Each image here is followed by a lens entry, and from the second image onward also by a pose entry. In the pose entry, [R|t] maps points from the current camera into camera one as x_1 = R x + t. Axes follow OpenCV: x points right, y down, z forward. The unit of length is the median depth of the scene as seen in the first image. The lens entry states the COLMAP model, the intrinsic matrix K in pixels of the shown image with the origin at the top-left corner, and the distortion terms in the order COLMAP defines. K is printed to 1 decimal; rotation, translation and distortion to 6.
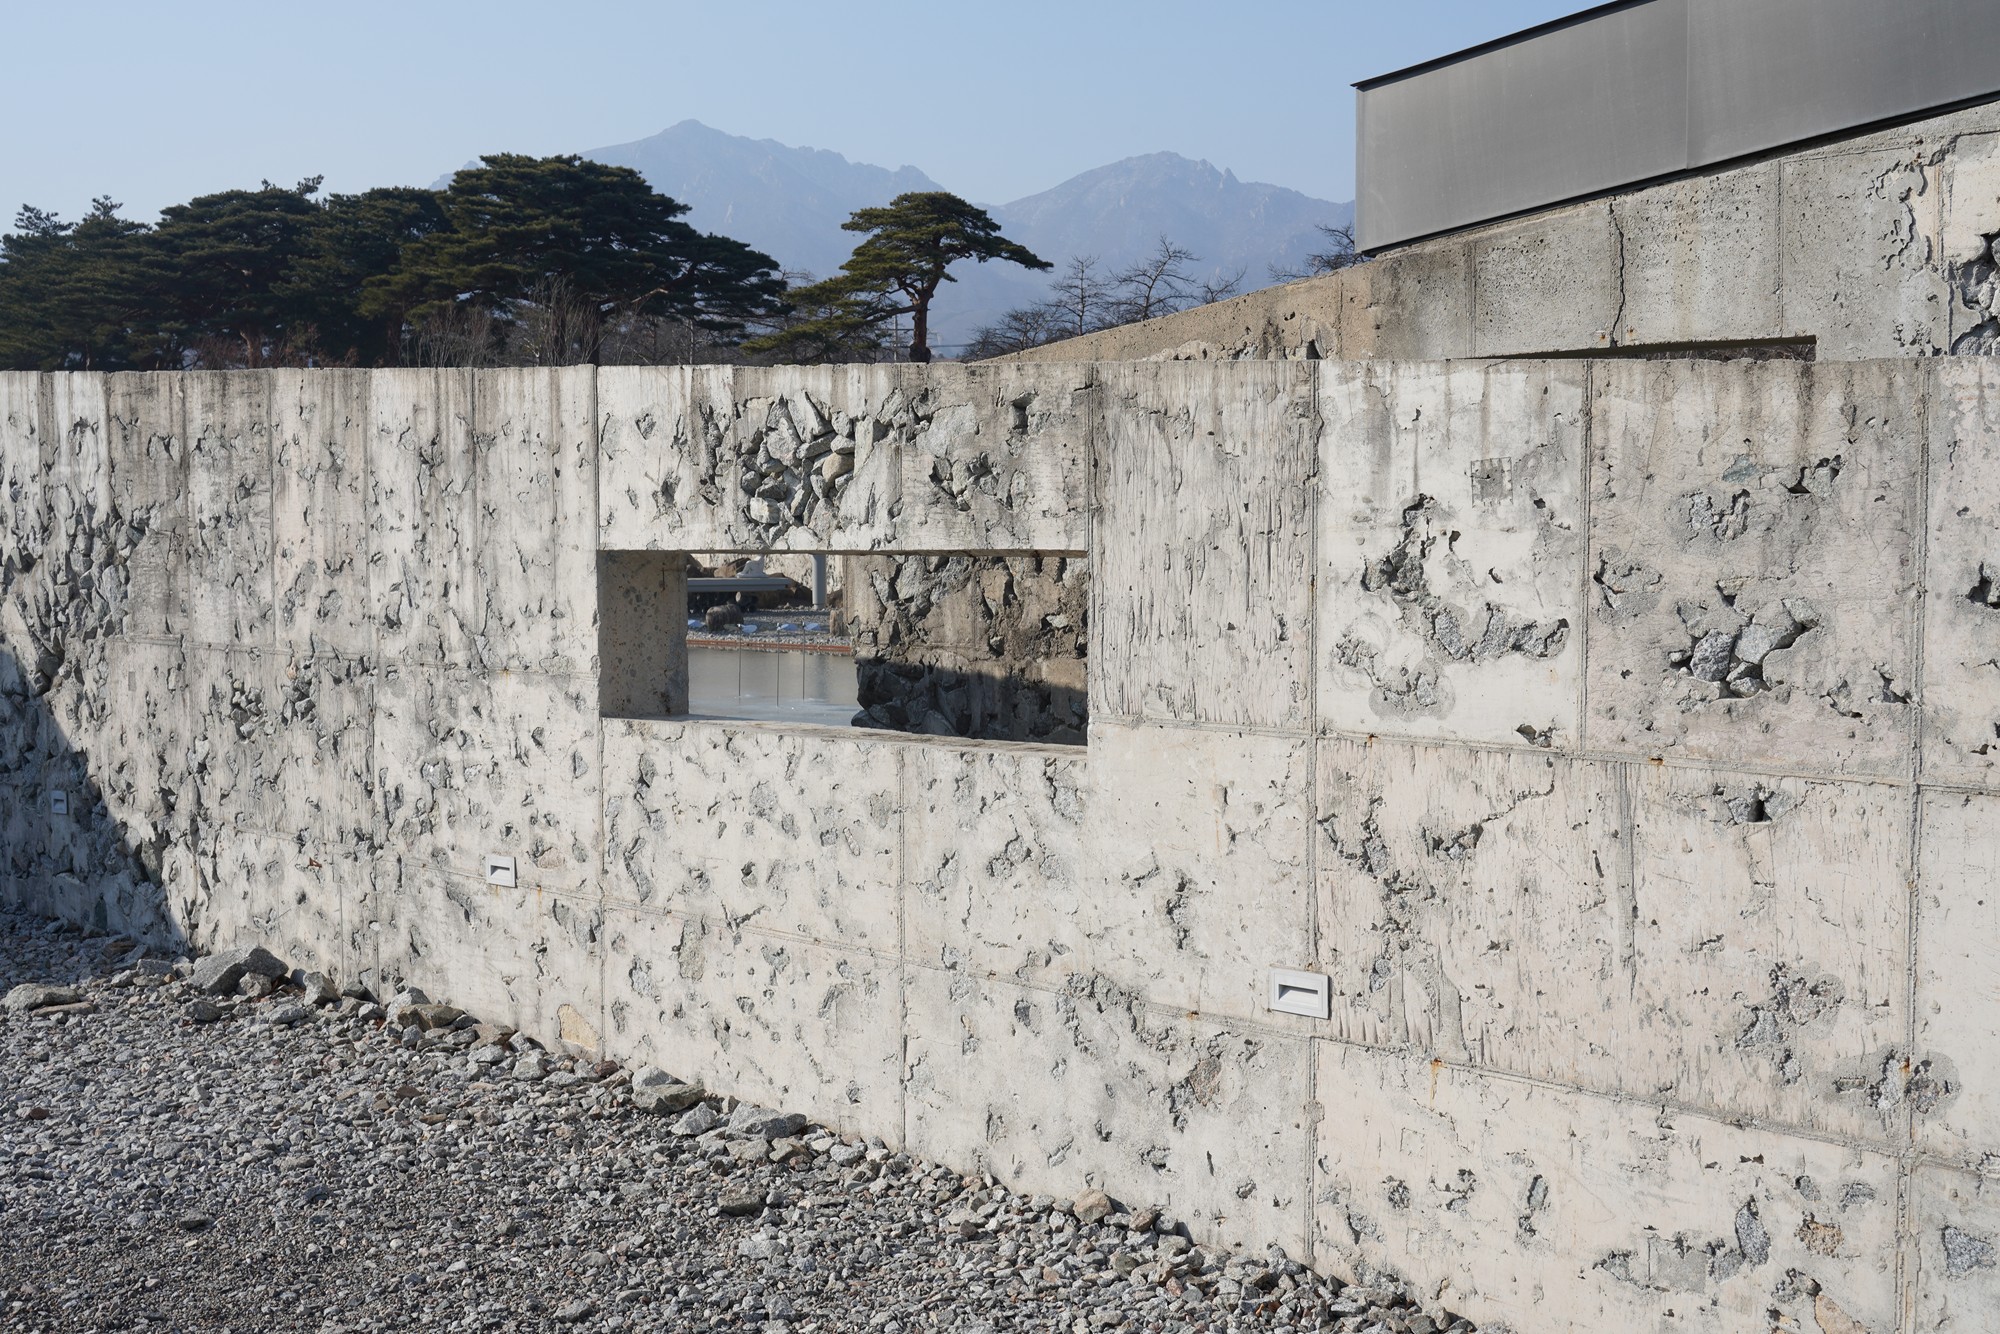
lens RADIAL K [[2365.9, 0, 998.8], [0, 2365.9, 672.2], [0, 0, 1]] dist [0.000132, 0.000000]
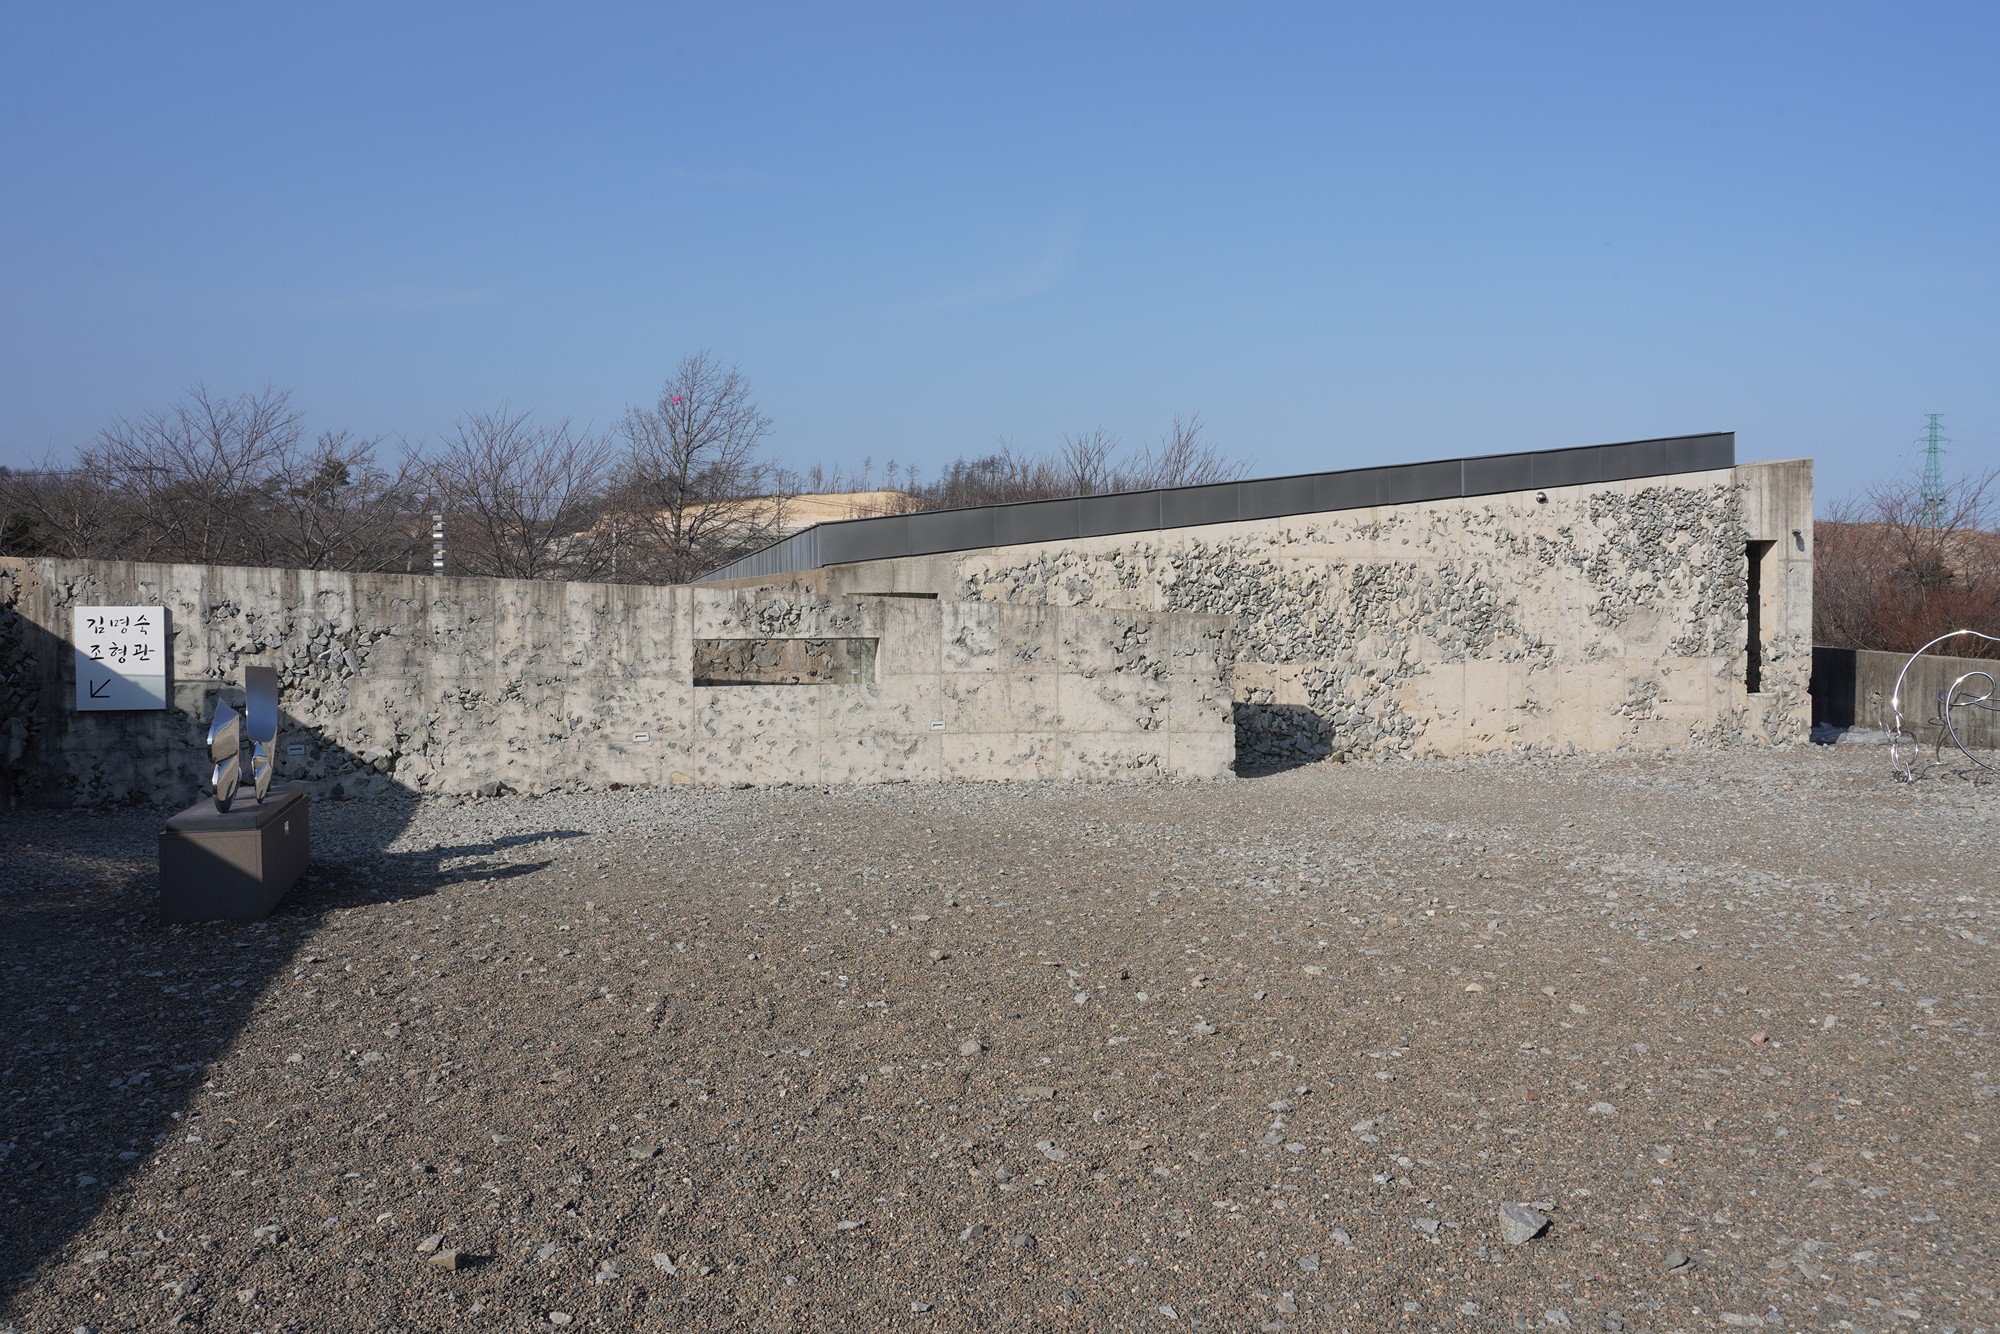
lens RADIAL K [[1557.3, 0, 999.9], [0, 1557.3, 664.4], [0, 0, 1]] dist [-0.025346, 0.015890]
pose [[0.485517, -0.014183, 0.874112, -2.234745], [0.057461, 0.998224, -0.015720, 0.055134], [-0.872337, 0.057859, 0.485470, -0.597325]]
